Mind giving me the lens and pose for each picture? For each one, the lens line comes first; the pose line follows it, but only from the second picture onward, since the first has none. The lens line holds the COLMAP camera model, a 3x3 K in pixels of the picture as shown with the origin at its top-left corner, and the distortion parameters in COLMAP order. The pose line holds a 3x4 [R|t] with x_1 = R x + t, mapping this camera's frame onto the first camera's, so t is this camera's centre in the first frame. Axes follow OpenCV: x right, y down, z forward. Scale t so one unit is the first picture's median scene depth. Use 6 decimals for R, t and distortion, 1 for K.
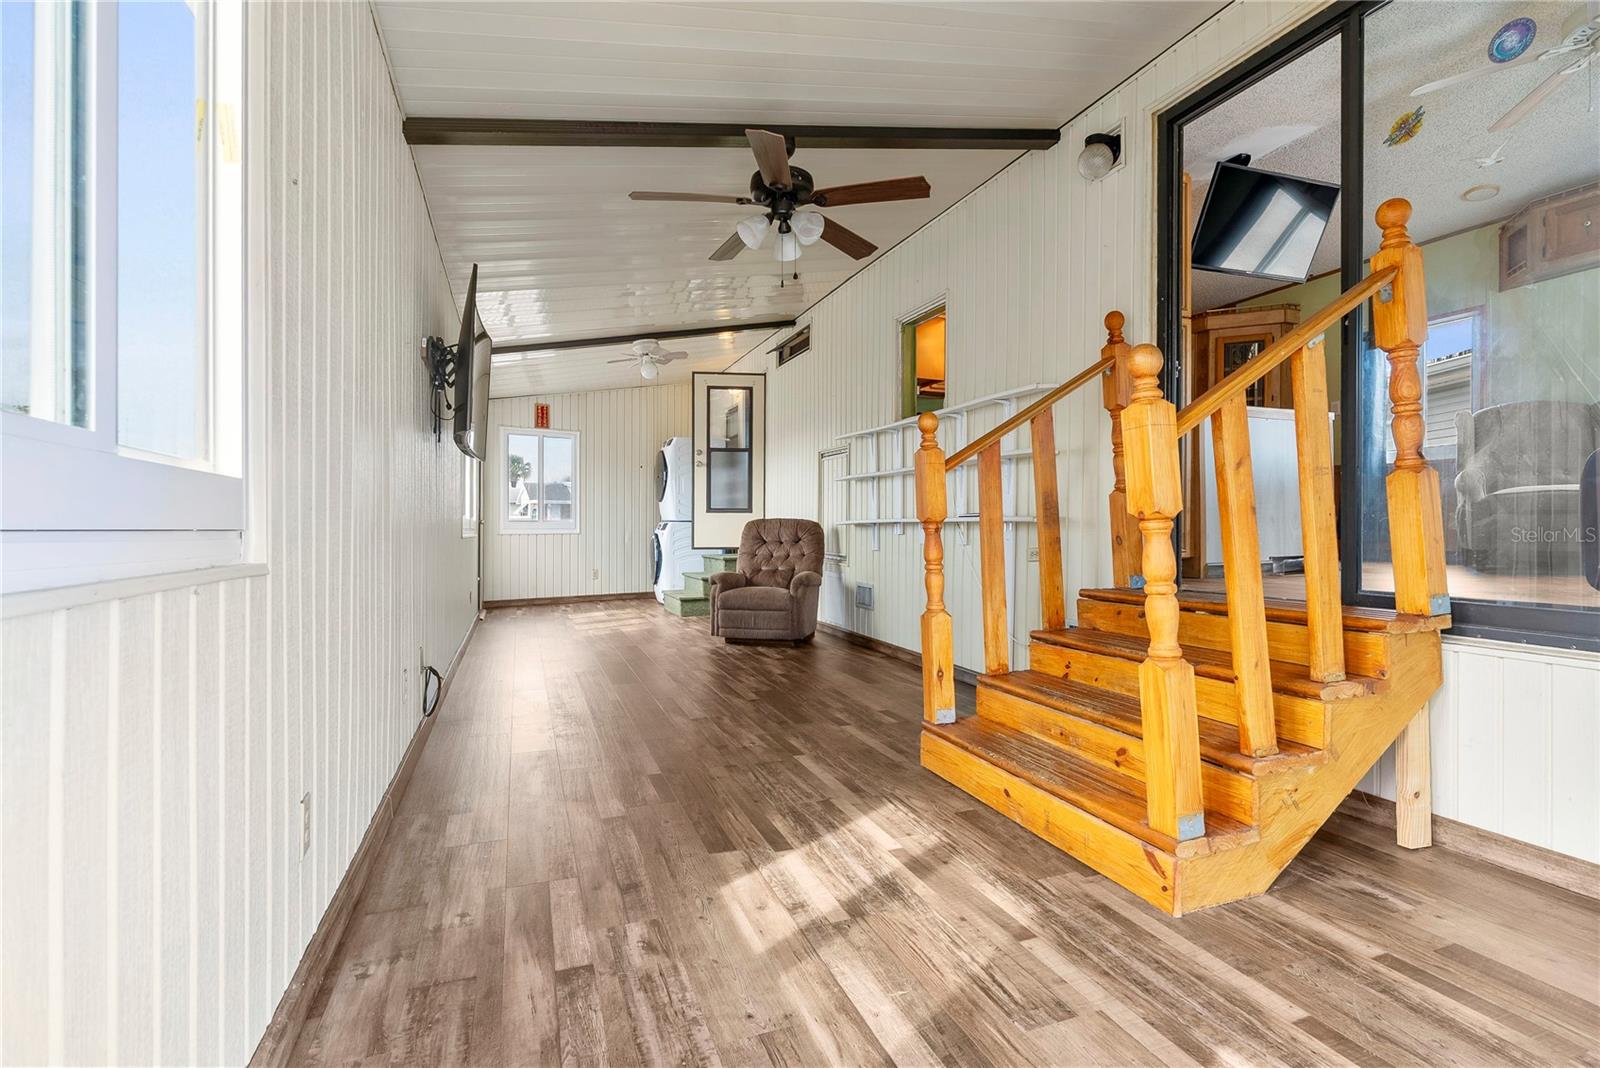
lens RADIAL K [[731.1, 0, 808.0], [0, 731.1, 517.0], [0, 0, 1]] dist [-0.005291, 0.002251]
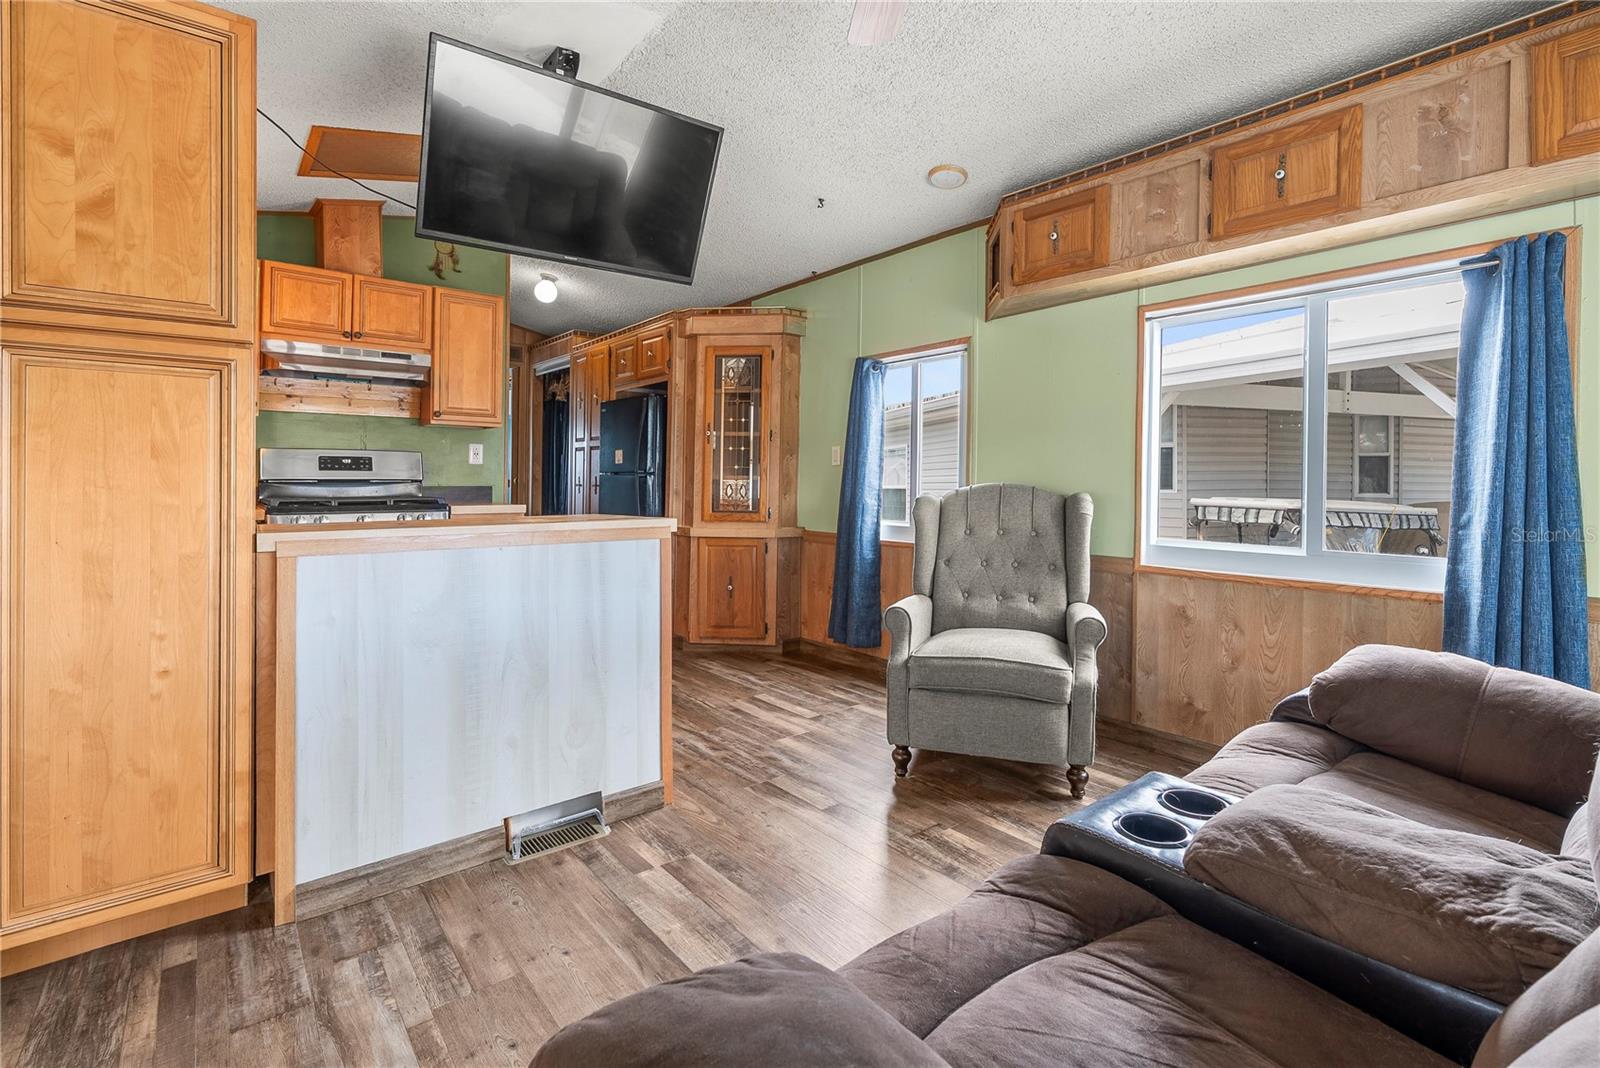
lens RADIAL K [[731.1, 0, 812.1], [0, 731.1, 485.1], [0, 0, 1]] dist [-0.005291, 0.002251]
pose [[0.946142, 0.008074, 0.323650, 0.520449], [-0.011252, 0.999905, 0.007948, -0.142125], [-0.323556, -0.011162, 0.946143, 0.348538]]
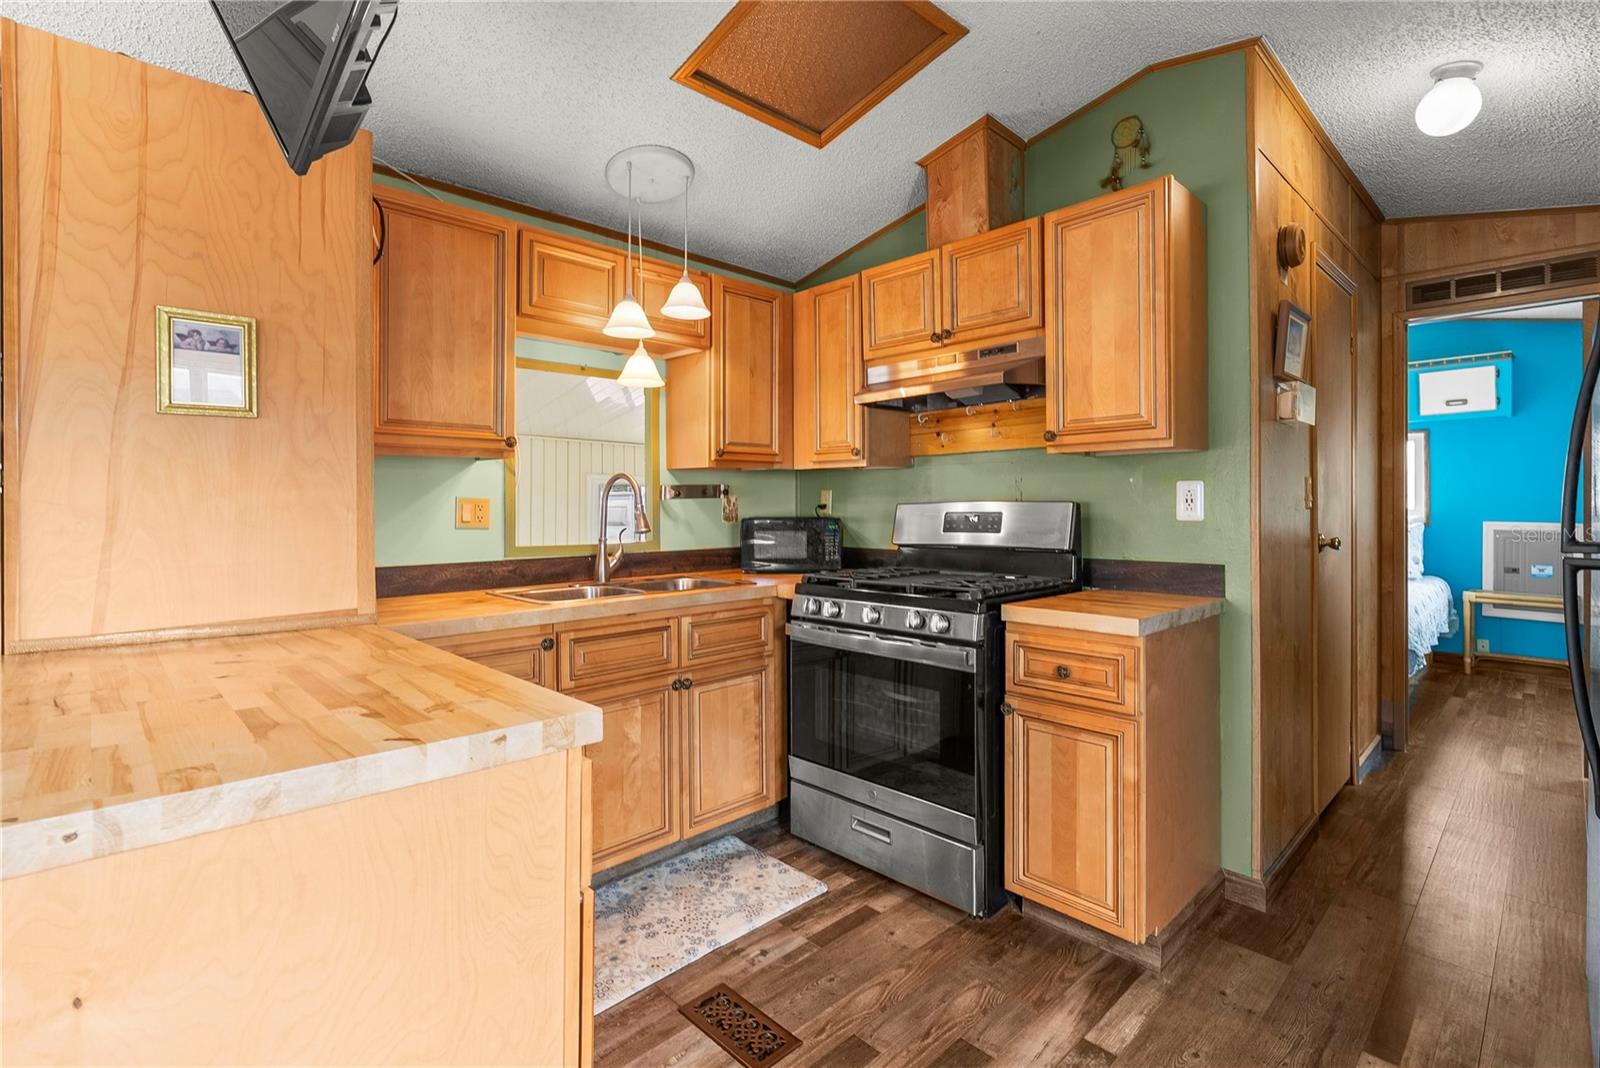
lens RADIAL K [[731.1, 0, 796.9], [0, 731.1, 507.6], [0, 0, 1]] dist [-0.005291, 0.002251]
pose [[0.401438, 0.000134, -0.915886, 0.736649], [0.007609, 0.999965, 0.003481, -0.166790], [0.915855, -0.008367, 0.401423, 0.899851]]
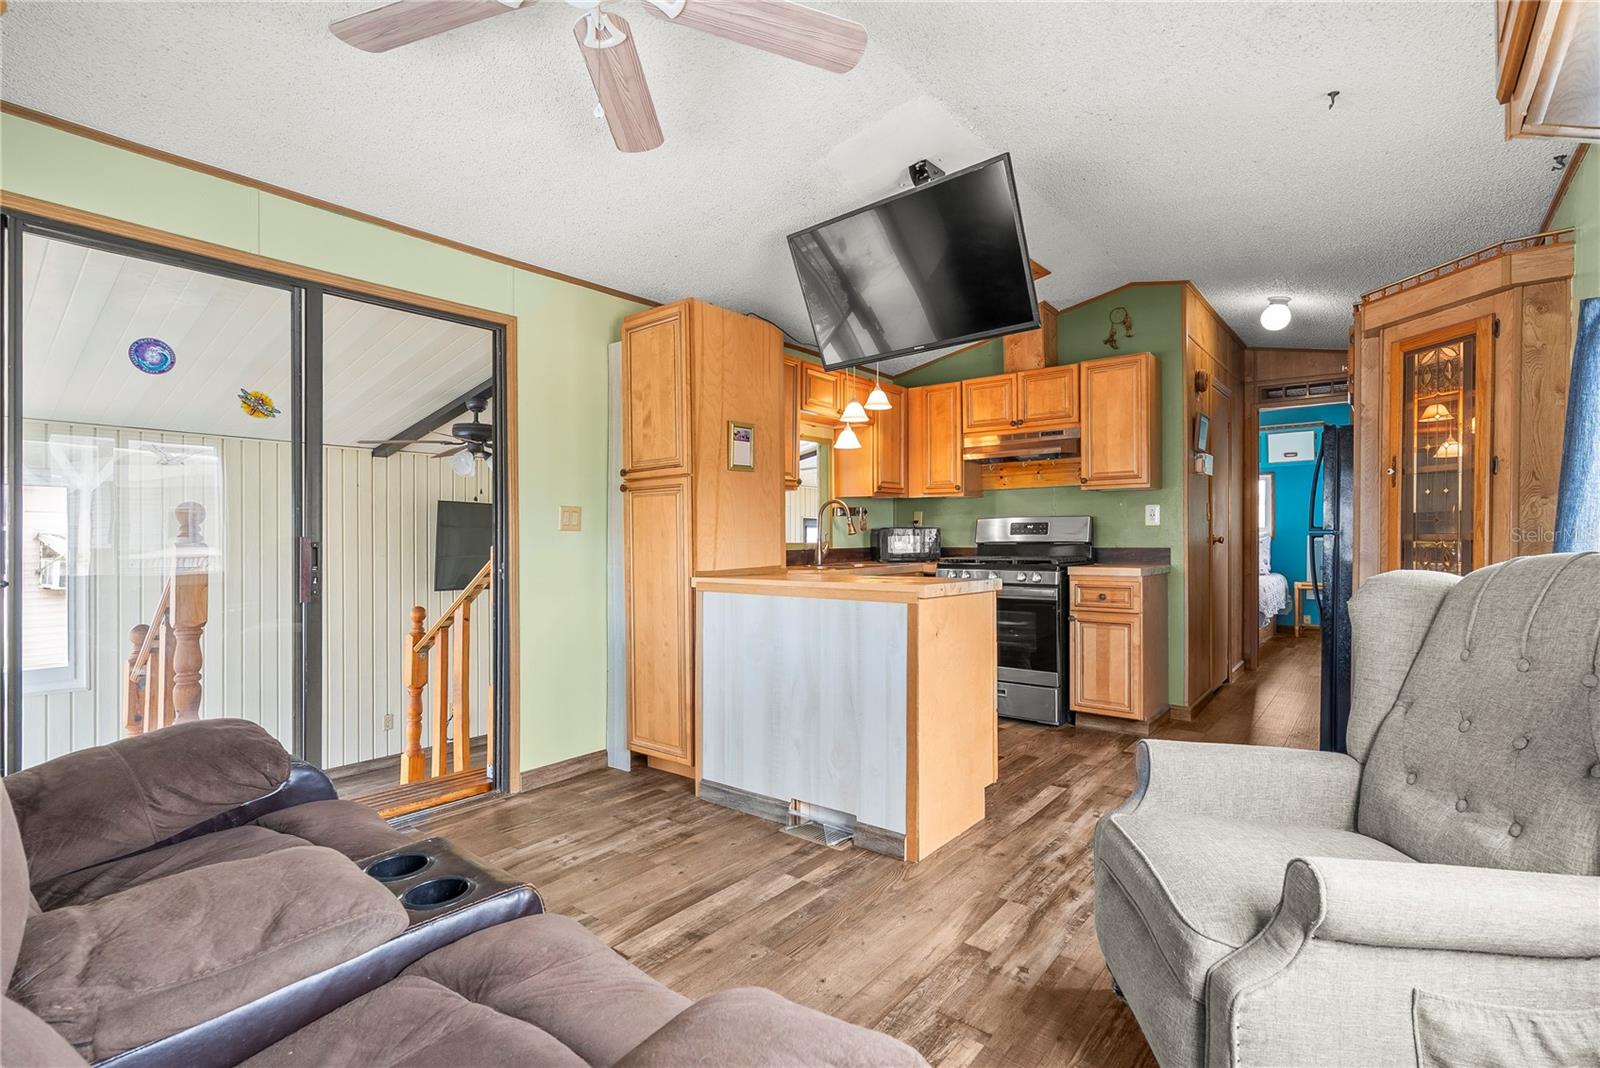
lens RADIAL K [[731.1, 0, 790.0], [0, 731.1, 540.2], [0, 0, 1]] dist [-0.005291, 0.002251]
pose [[0.508452, 0.004535, -0.861079, 0.942986], [0.008020, 0.999918, 0.010003, -0.150223], [0.861053, -0.011992, 0.508374, 0.501624]]
